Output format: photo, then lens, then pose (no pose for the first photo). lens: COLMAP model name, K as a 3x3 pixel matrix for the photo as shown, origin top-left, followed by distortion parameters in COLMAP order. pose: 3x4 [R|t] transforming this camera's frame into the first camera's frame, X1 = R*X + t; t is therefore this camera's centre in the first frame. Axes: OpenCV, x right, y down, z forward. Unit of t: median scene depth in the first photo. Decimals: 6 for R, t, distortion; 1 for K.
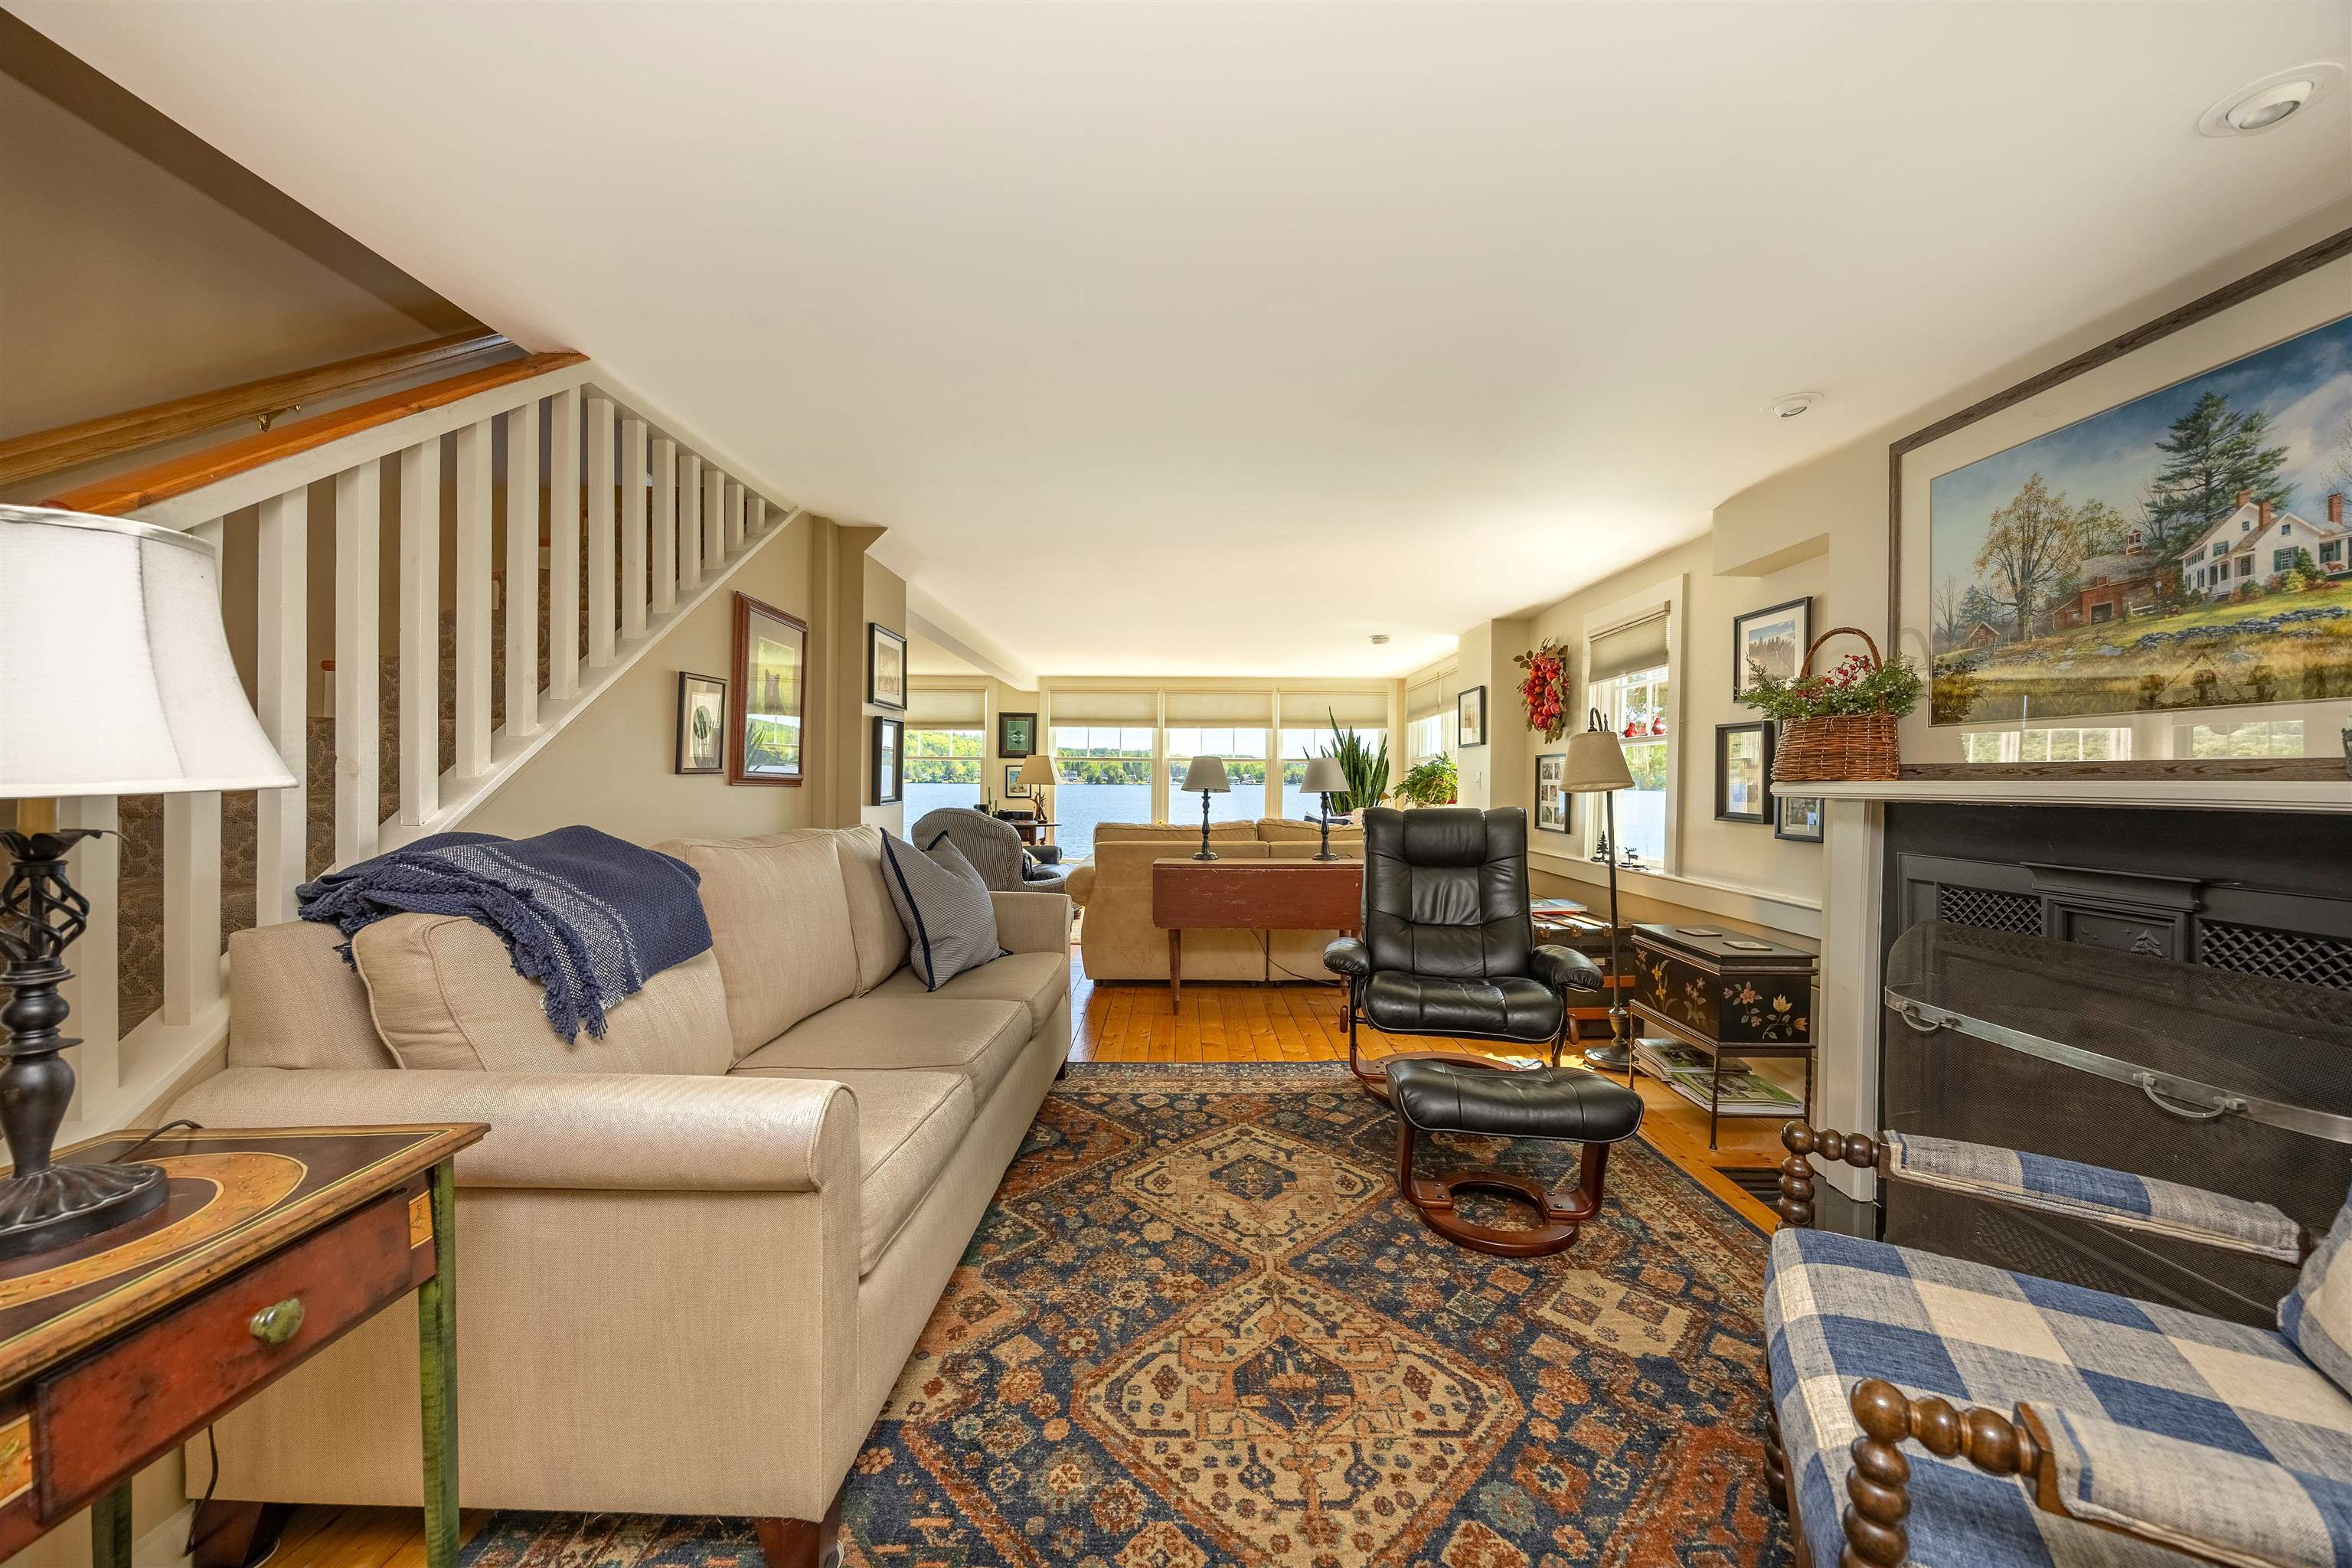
lens RADIAL K [[898.6, 0, 1223.7], [0, 898.6, 783.2], [0, 0, 1]] dist [-0.001552, -0.000151]
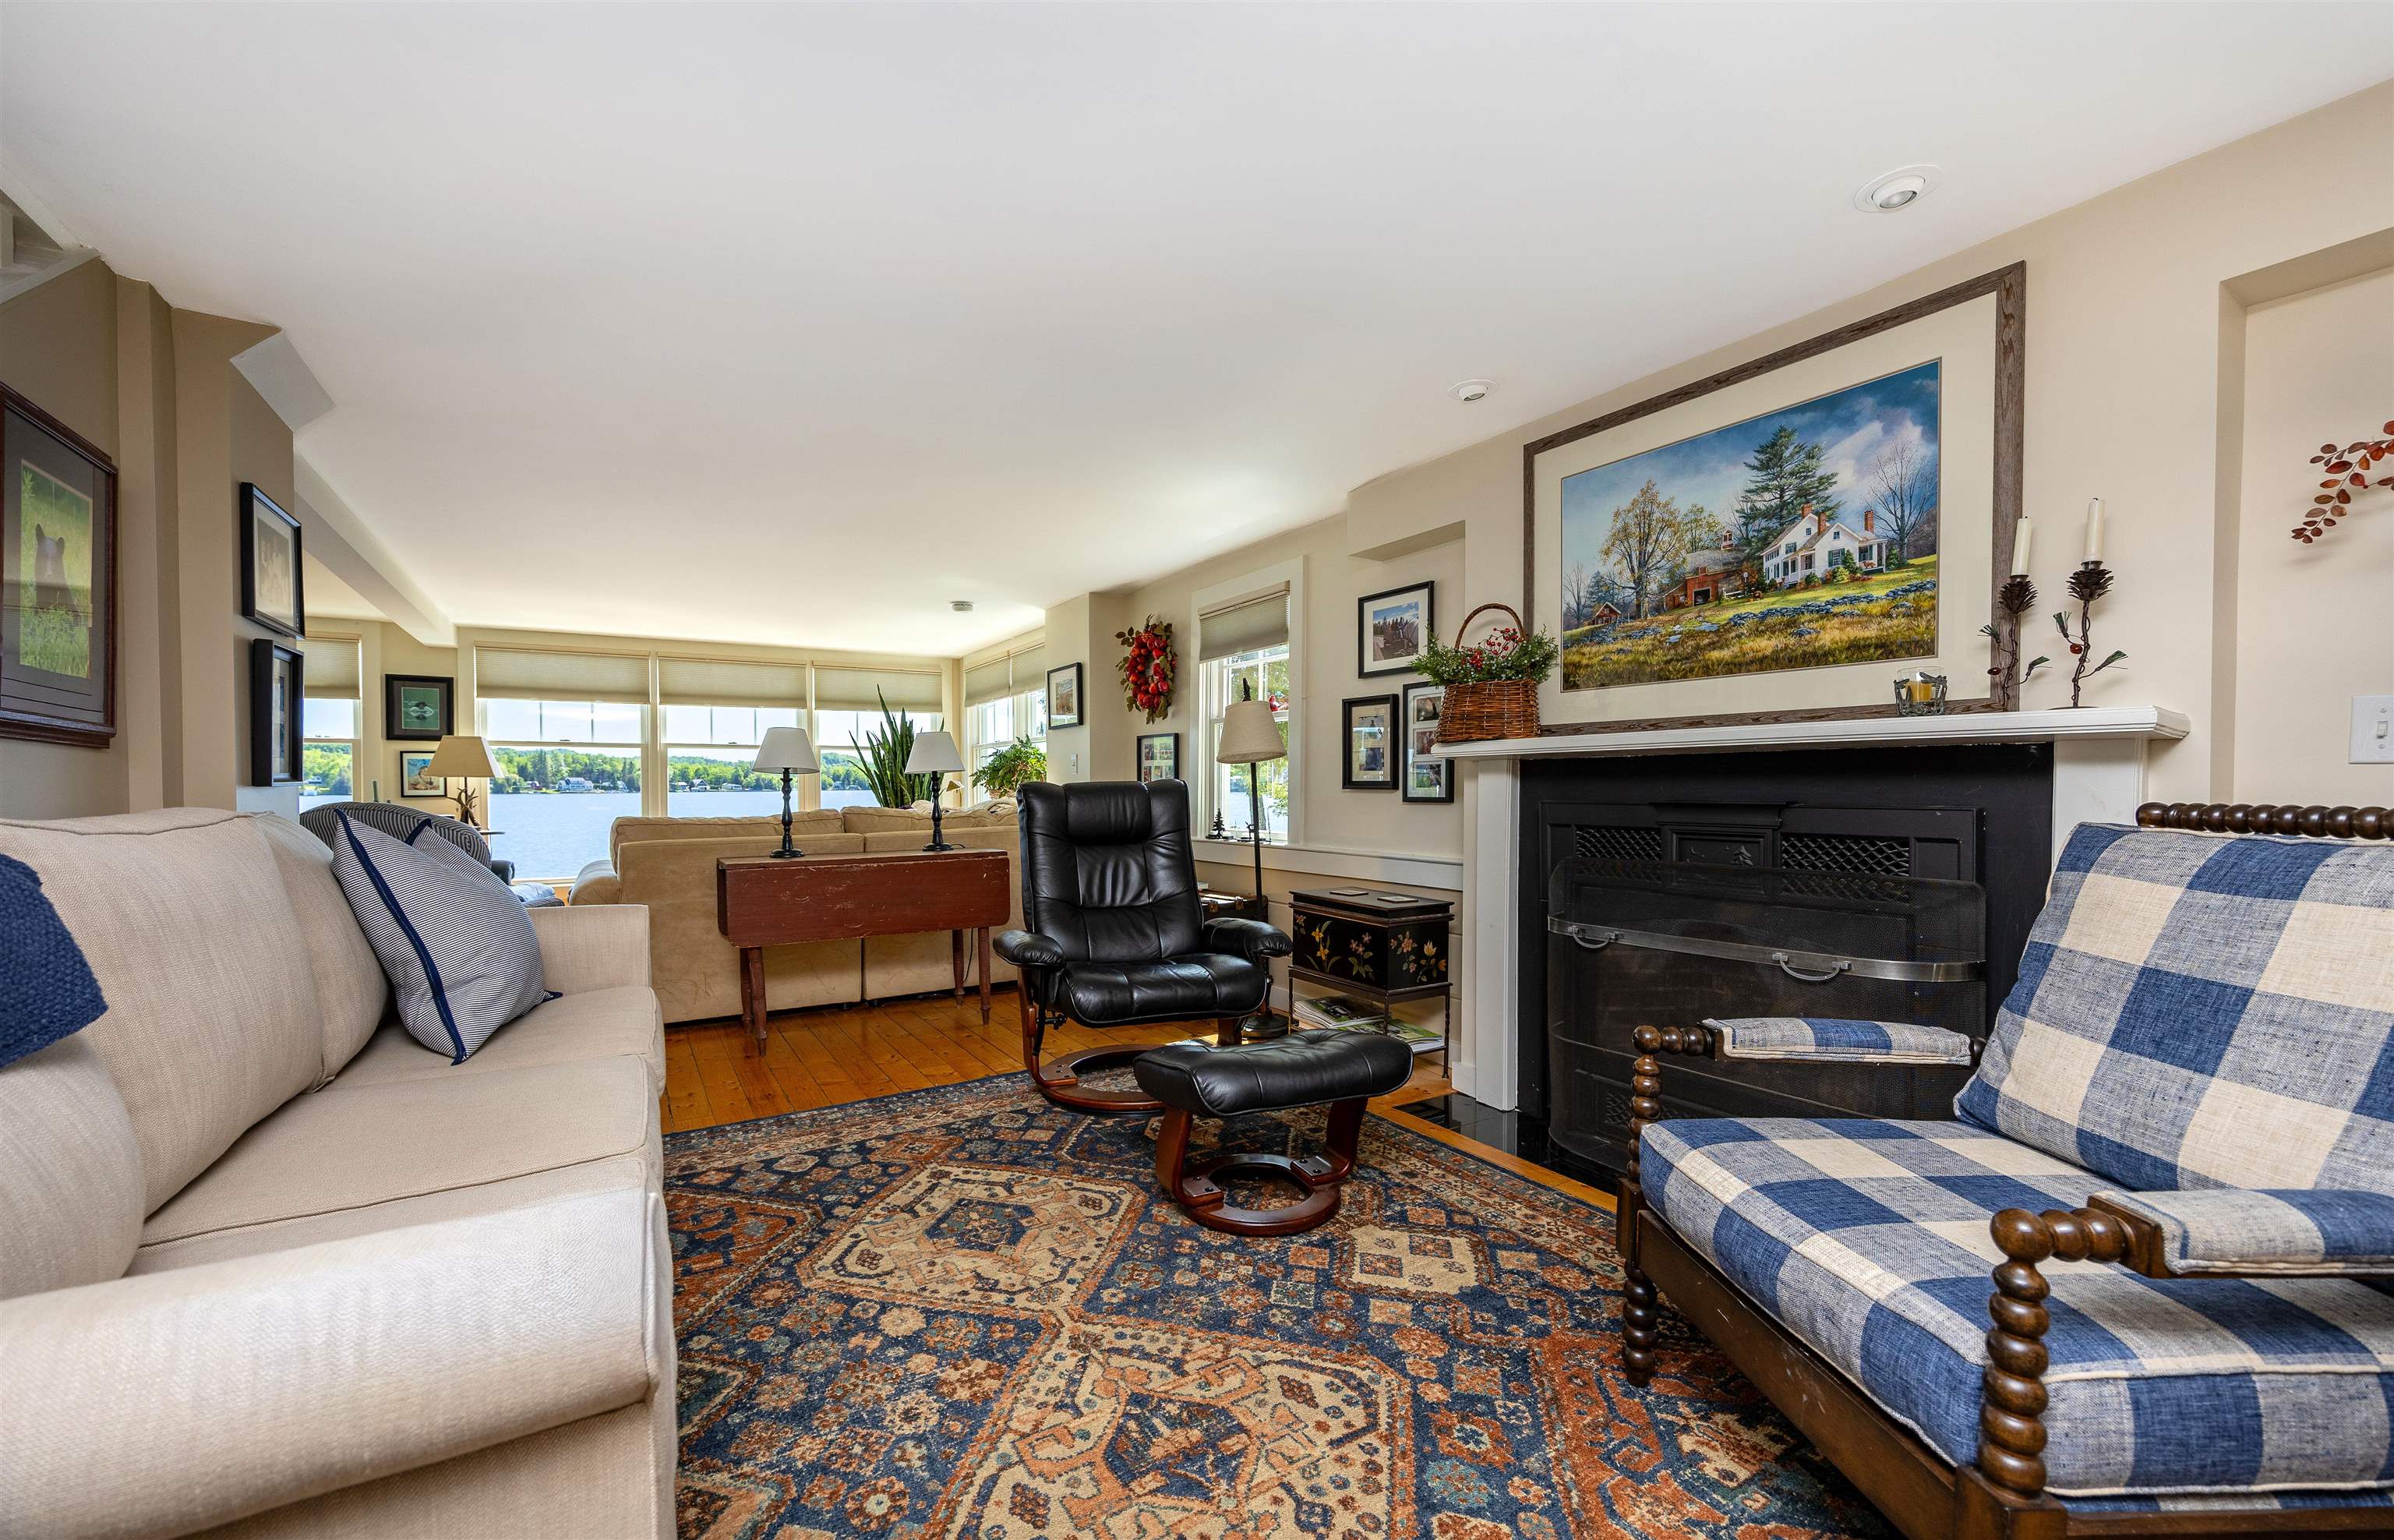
lens RADIAL K [[938.7, 0, 1215.5], [0, 938.7, 801.6], [0, 0, 1]] dist [-0.000314, -0.000913]
pose [[0.860913, -0.023738, 0.508198, -0.235986], [0.015766, 0.999676, 0.019986, 0.050471], [-0.508508, -0.009194, 0.861008, 0.190041]]
